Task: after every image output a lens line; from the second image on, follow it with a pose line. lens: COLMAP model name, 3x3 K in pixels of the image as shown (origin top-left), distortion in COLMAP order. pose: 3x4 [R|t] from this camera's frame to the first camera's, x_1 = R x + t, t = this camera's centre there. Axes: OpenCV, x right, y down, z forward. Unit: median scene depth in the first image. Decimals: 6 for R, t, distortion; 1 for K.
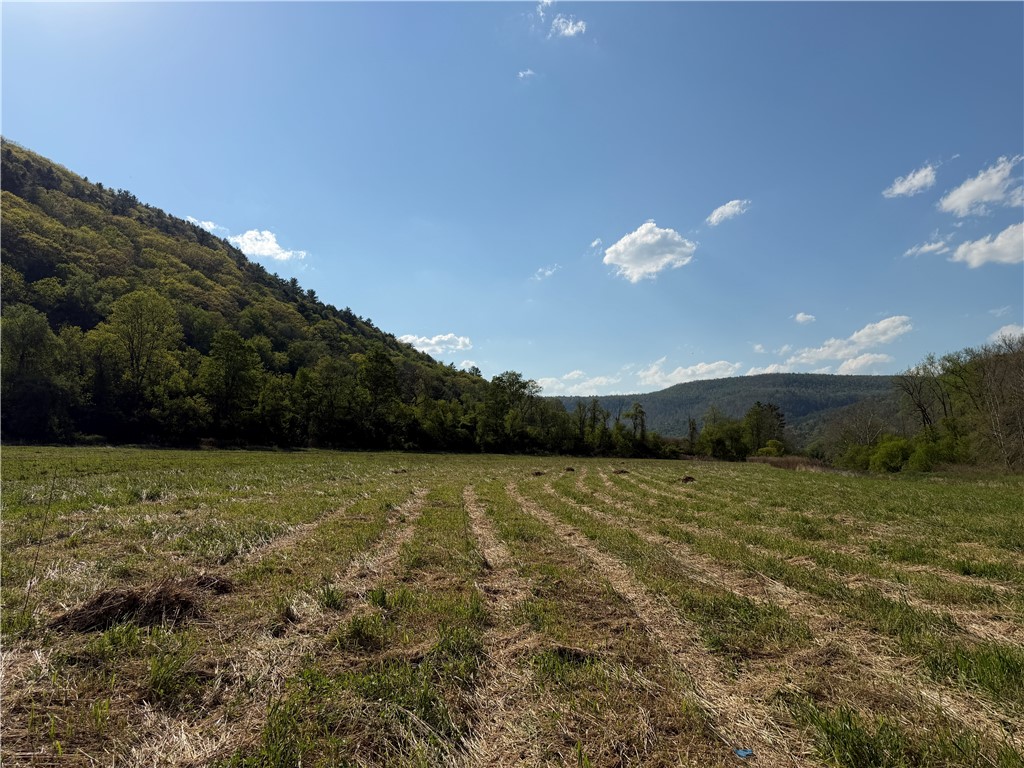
lens RADIAL K [[711.3, 0, 511.8], [0, 711.3, 379.2], [0, 0, 1]] dist [0.039240, -0.005253]
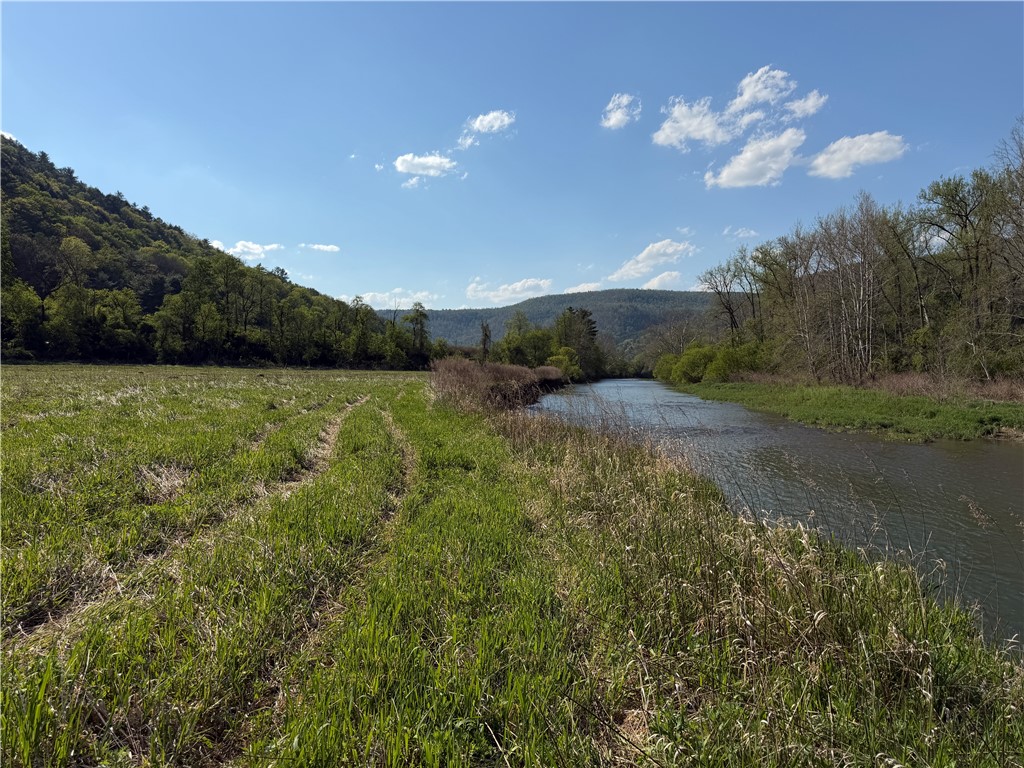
lens RADIAL K [[711.3, 0, 509.9], [0, 711.3, 386.6], [0, 0, 1]] dist [0.039240, -0.005253]
pose [[0.980761, -0.010853, 0.194912, 0.081537], [-0.014594, 0.991583, 0.128647, 0.014737], [-0.194667, -0.129017, 0.972347, 0.117777]]
